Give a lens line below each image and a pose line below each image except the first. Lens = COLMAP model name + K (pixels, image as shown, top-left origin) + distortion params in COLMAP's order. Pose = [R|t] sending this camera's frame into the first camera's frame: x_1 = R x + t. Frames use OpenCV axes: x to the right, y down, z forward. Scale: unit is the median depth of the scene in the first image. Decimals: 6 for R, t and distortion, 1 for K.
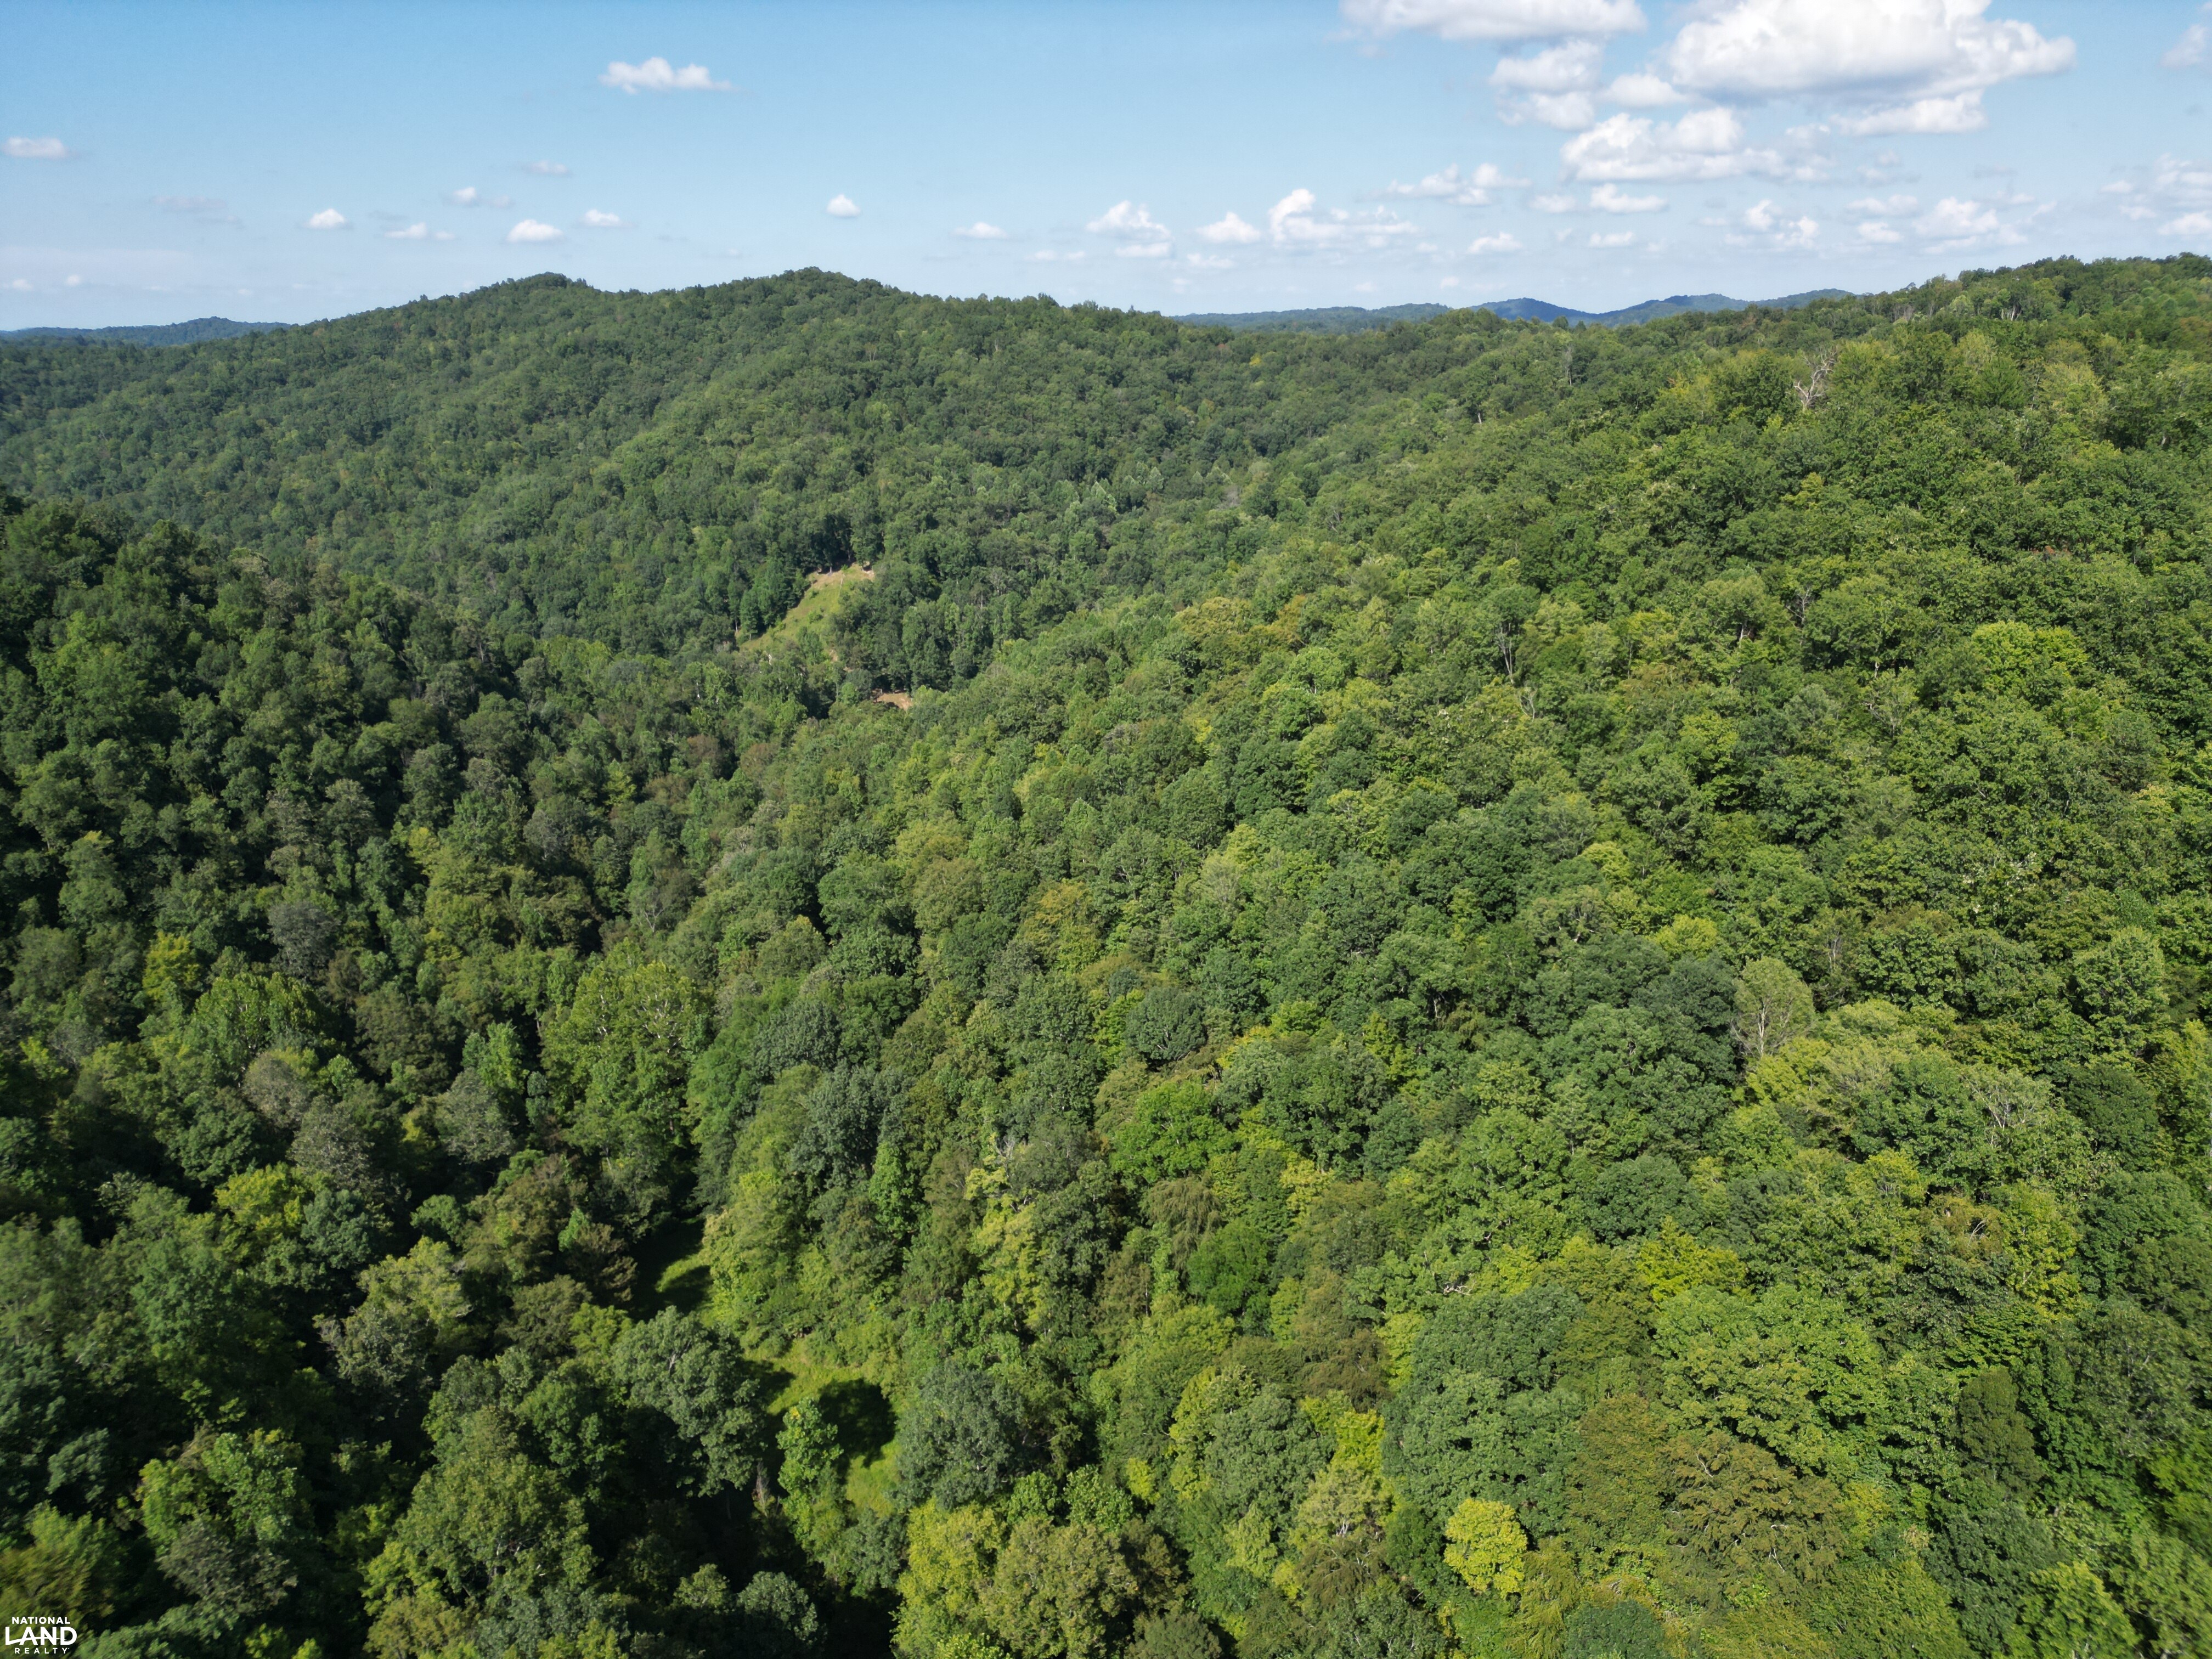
lens RADIAL K [[1555.9, 0, 1113.7], [0, 1555.9, 839.5], [0, 0, 1]] dist [0.091715, -0.085897]
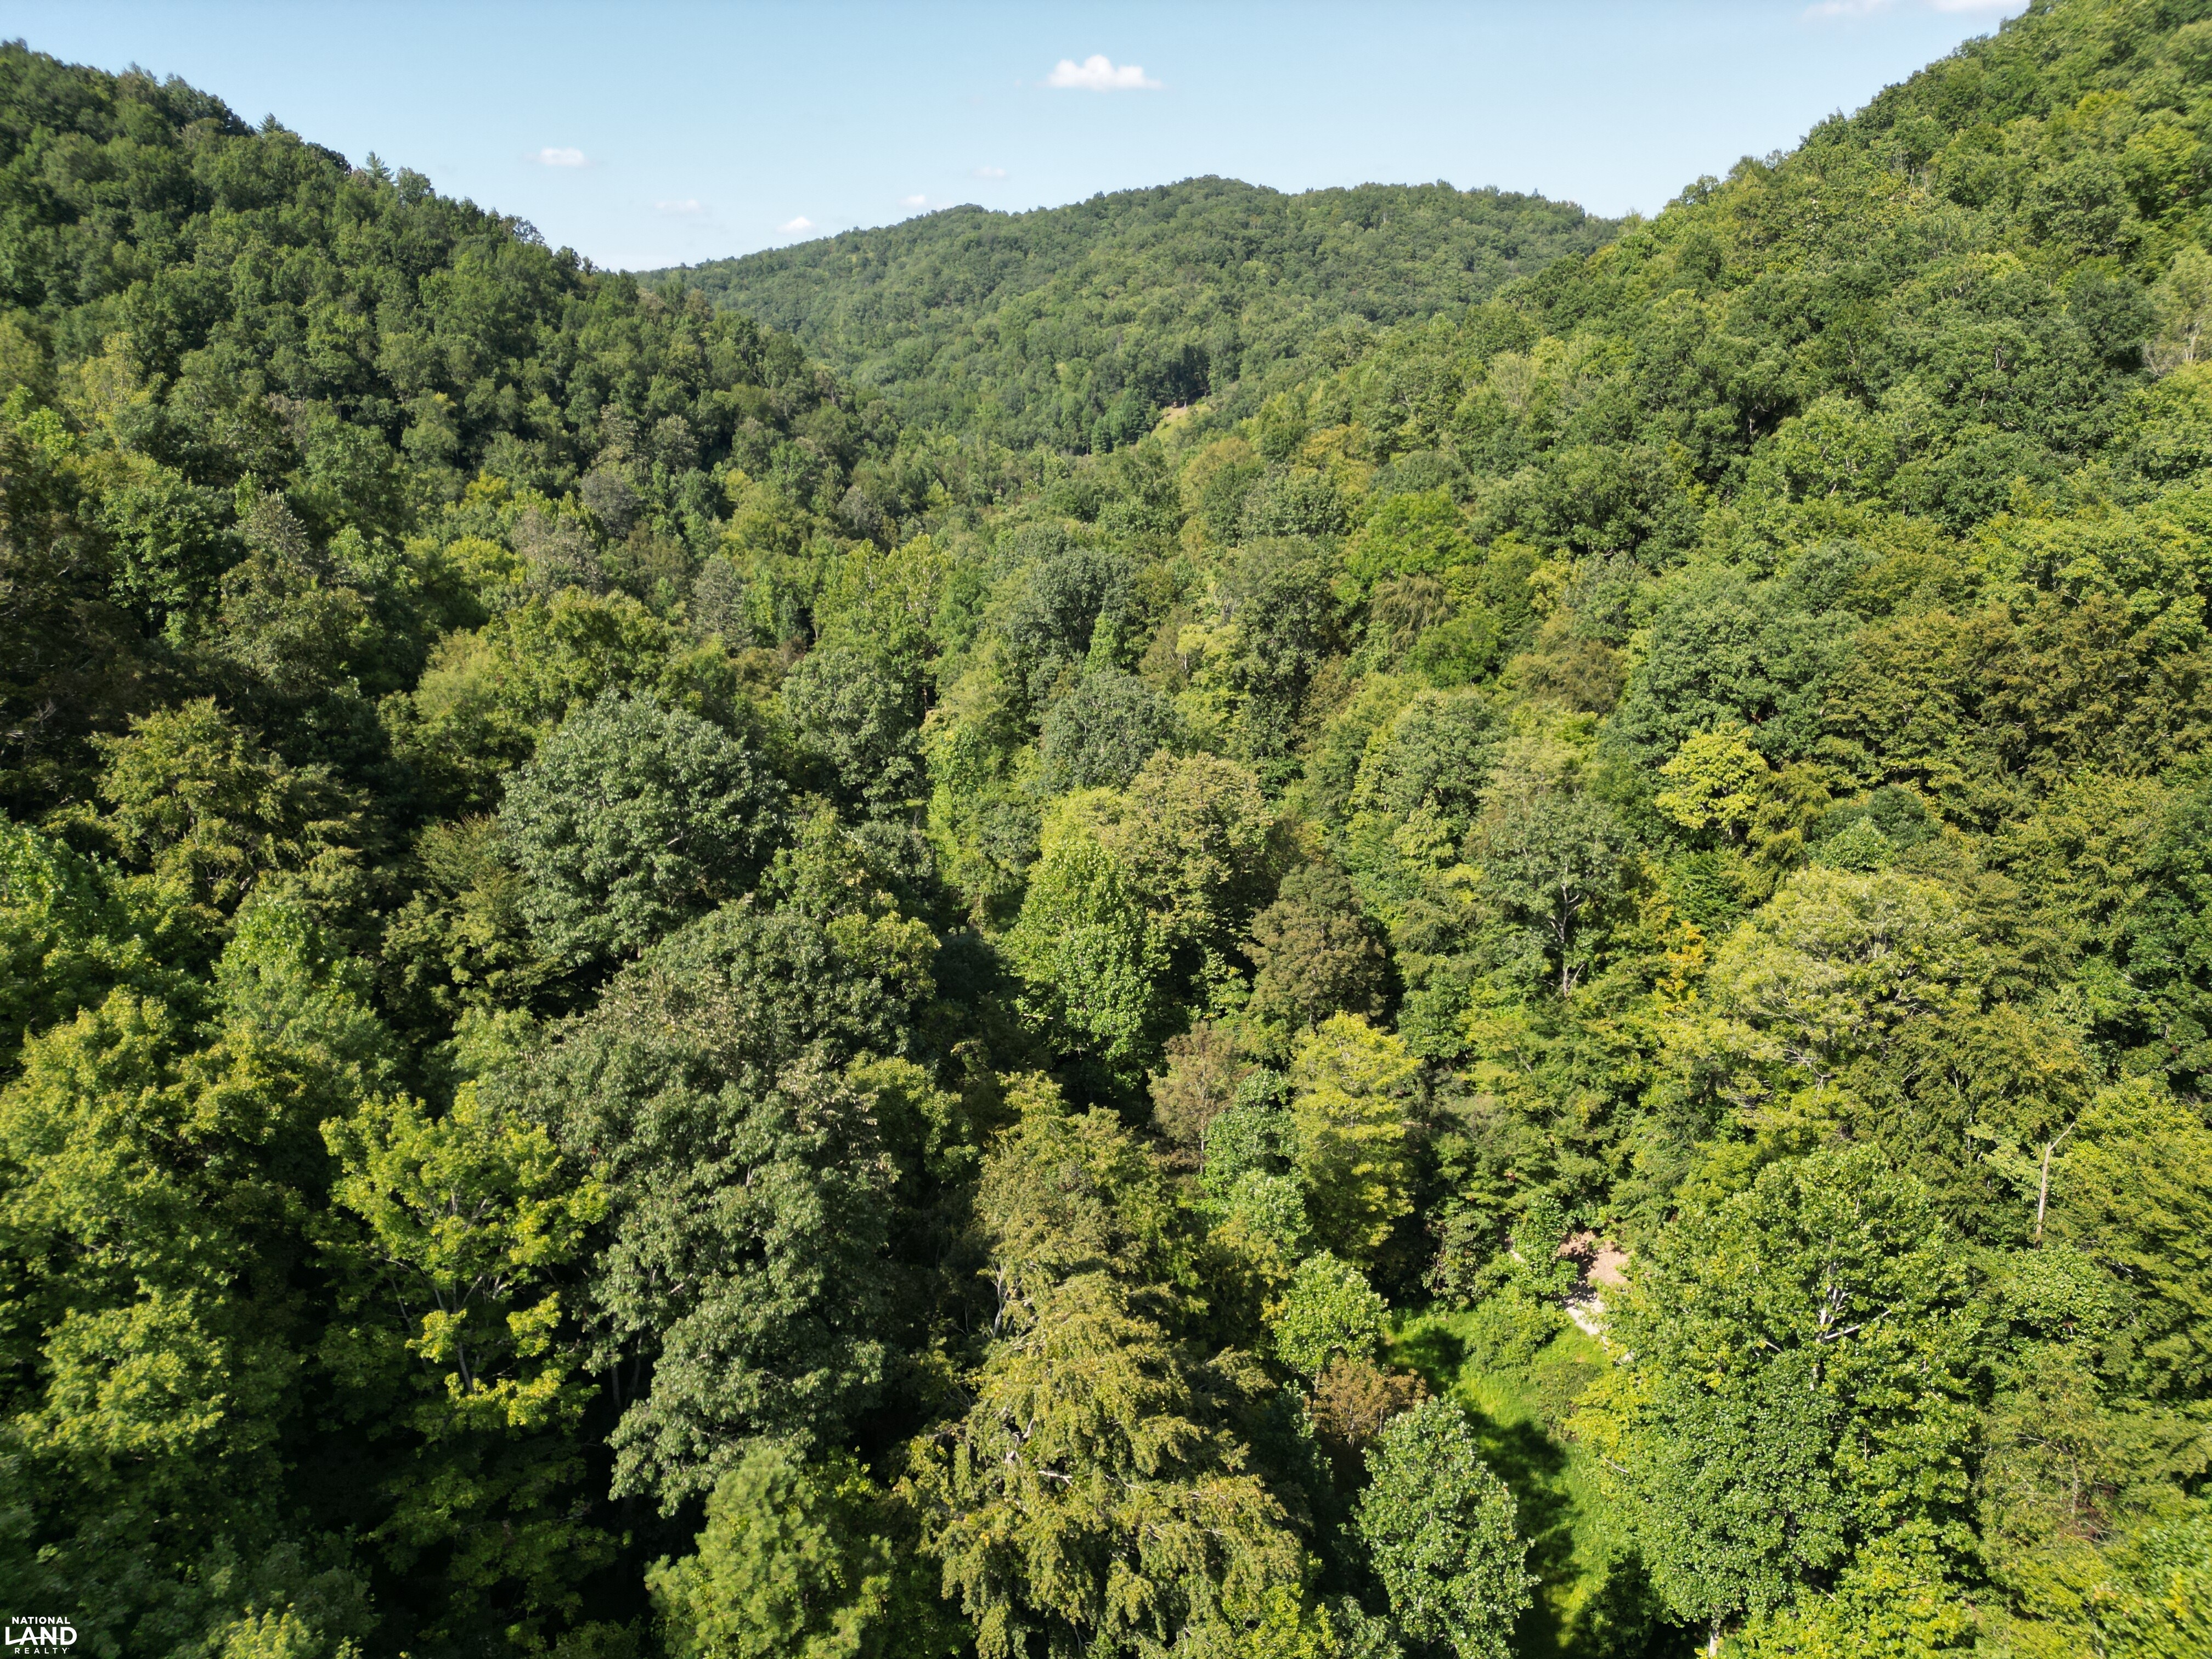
lens RADIAL K [[1555.9, 0, 1113.7], [0, 1555.9, 839.5], [0, 0, 1]] dist [0.091715, -0.085897]
pose [[0.968701, 0.085116, -0.233180, 0.029167], [-0.089368, 0.995969, -0.007712, 0.112971], [0.231584, 0.028310, 0.972403, 0.036176]]
